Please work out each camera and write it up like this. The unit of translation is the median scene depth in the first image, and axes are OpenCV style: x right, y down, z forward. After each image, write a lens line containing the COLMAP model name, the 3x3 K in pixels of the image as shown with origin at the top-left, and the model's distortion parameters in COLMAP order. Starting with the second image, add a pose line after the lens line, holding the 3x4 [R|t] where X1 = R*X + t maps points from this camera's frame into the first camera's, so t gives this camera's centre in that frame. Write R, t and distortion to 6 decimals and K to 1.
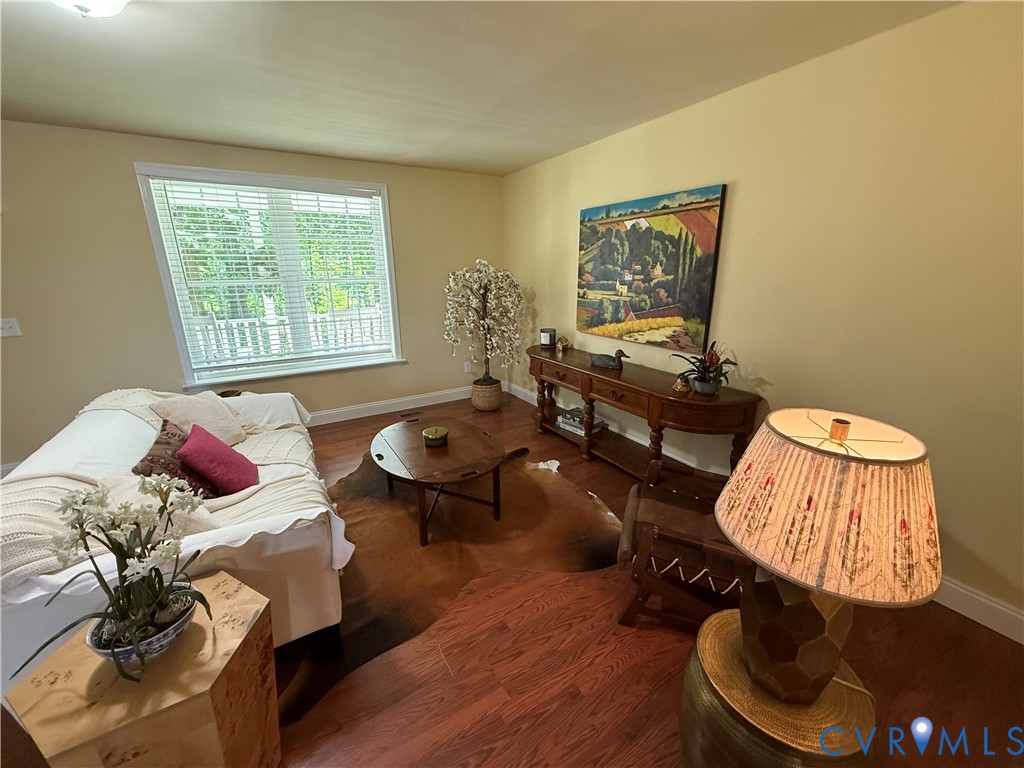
lens RADIAL K [[416.0, 0, 502.3], [0, 416.0, 386.6], [0, 0, 1]] dist [-0.003230, 0.000679]
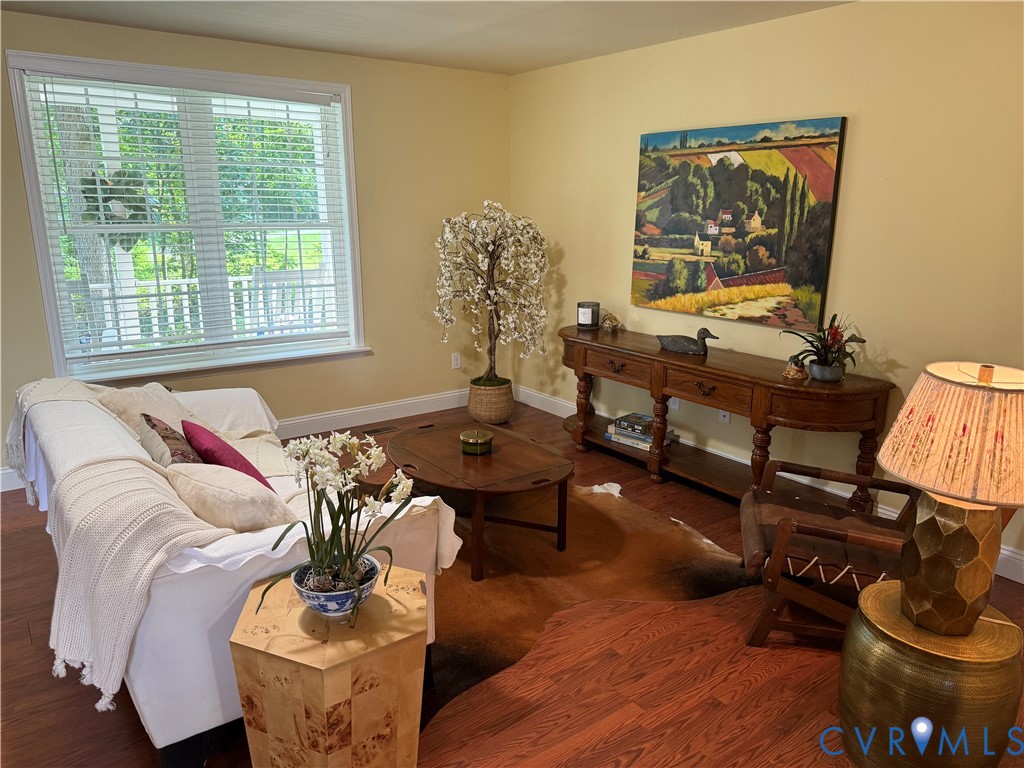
lens RADIAL K [[734.1, 0, 498.0], [0, 734.1, 394.7], [0, 0, 1]] dist [0.050544, -0.077275]
pose [[0.995011, -0.007566, 0.099475, -0.224237], [0.009972, 0.999669, -0.023706, 0.059659], [-0.099263, 0.024580, 0.994758, -0.274550]]
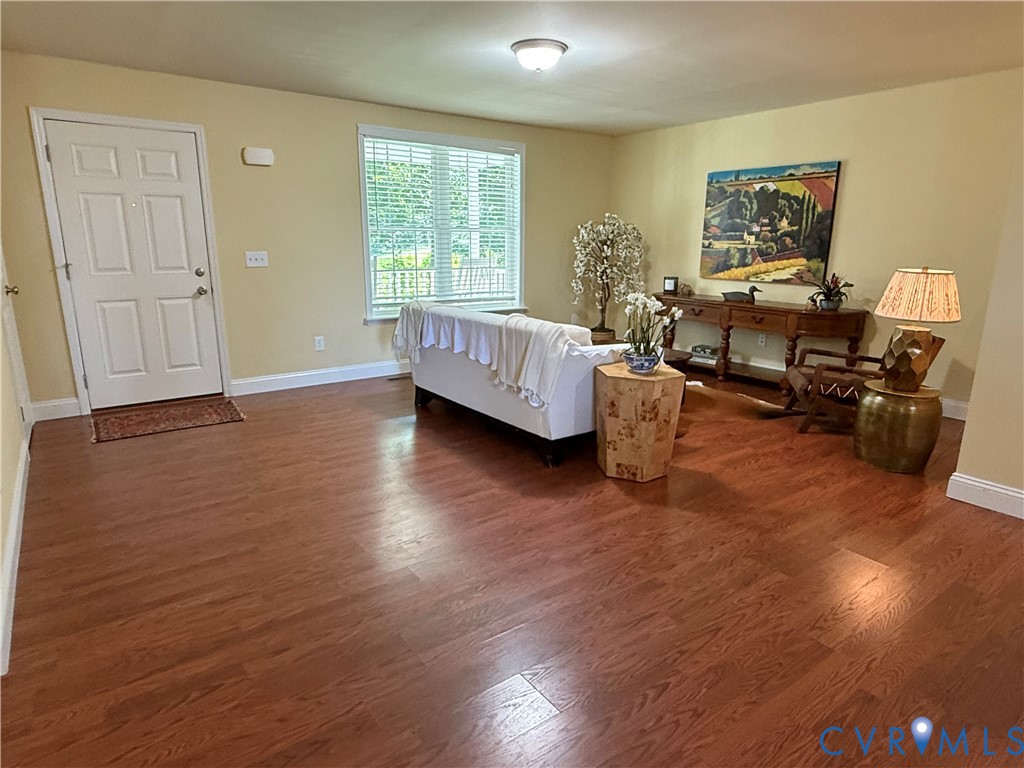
lens RADIAL K [[612.4, 0, 502.2], [0, 612.4, 384.9], [0, 0, 1]] dist [-0.003612, 0.009110]
pose [[0.995883, -0.001973, 0.090630, -0.665356], [0.005791, 0.999106, -0.041888, 0.294374], [-0.090466, 0.042240, 0.995003, -0.780998]]
